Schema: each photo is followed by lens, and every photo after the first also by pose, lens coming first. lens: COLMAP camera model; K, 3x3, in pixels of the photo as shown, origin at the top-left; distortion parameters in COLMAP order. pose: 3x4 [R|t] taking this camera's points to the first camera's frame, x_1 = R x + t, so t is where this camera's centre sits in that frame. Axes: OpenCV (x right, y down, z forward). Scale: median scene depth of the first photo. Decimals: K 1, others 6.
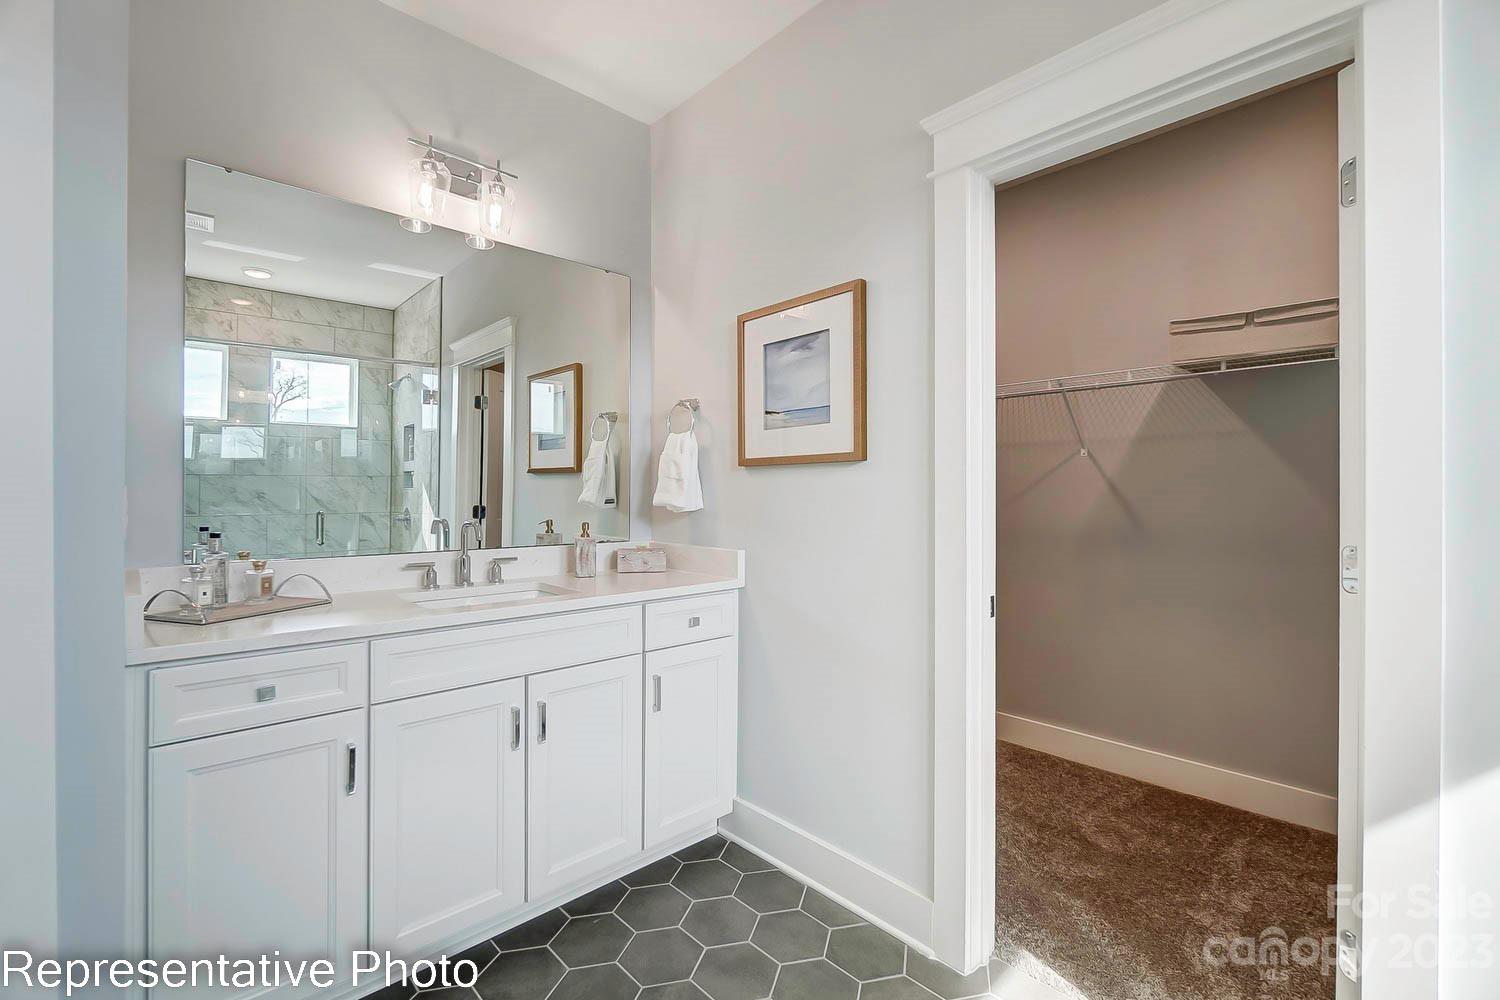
lens RADIAL K [[646.8, 0, 737.8], [0, 646.8, 496.8], [0, 0, 1]] dist [-0.071305, 0.019461]
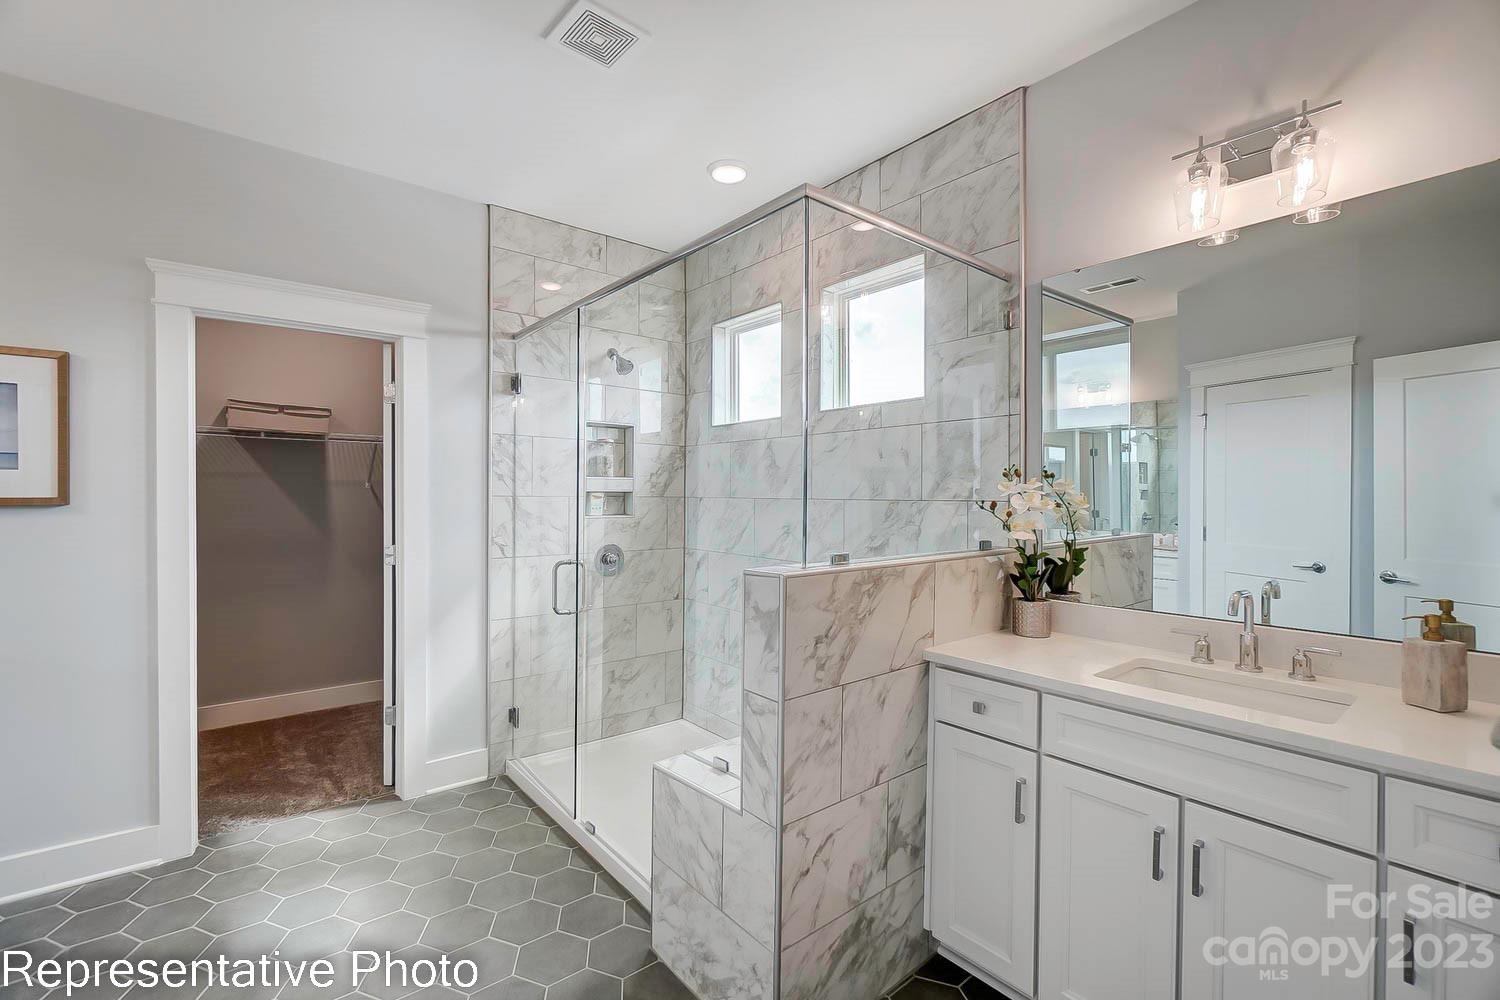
lens RADIAL K [[646.8, 0, 737.8], [0, 646.8, 496.8], [0, 0, 1]] dist [-0.071305, 0.019461]
pose [[0.025509, -0.004292, 0.999665, -0.907488], [-0.009641, 0.999943, 0.004539, -0.086991], [-0.999628, -0.009754, 0.025466, -0.282556]]
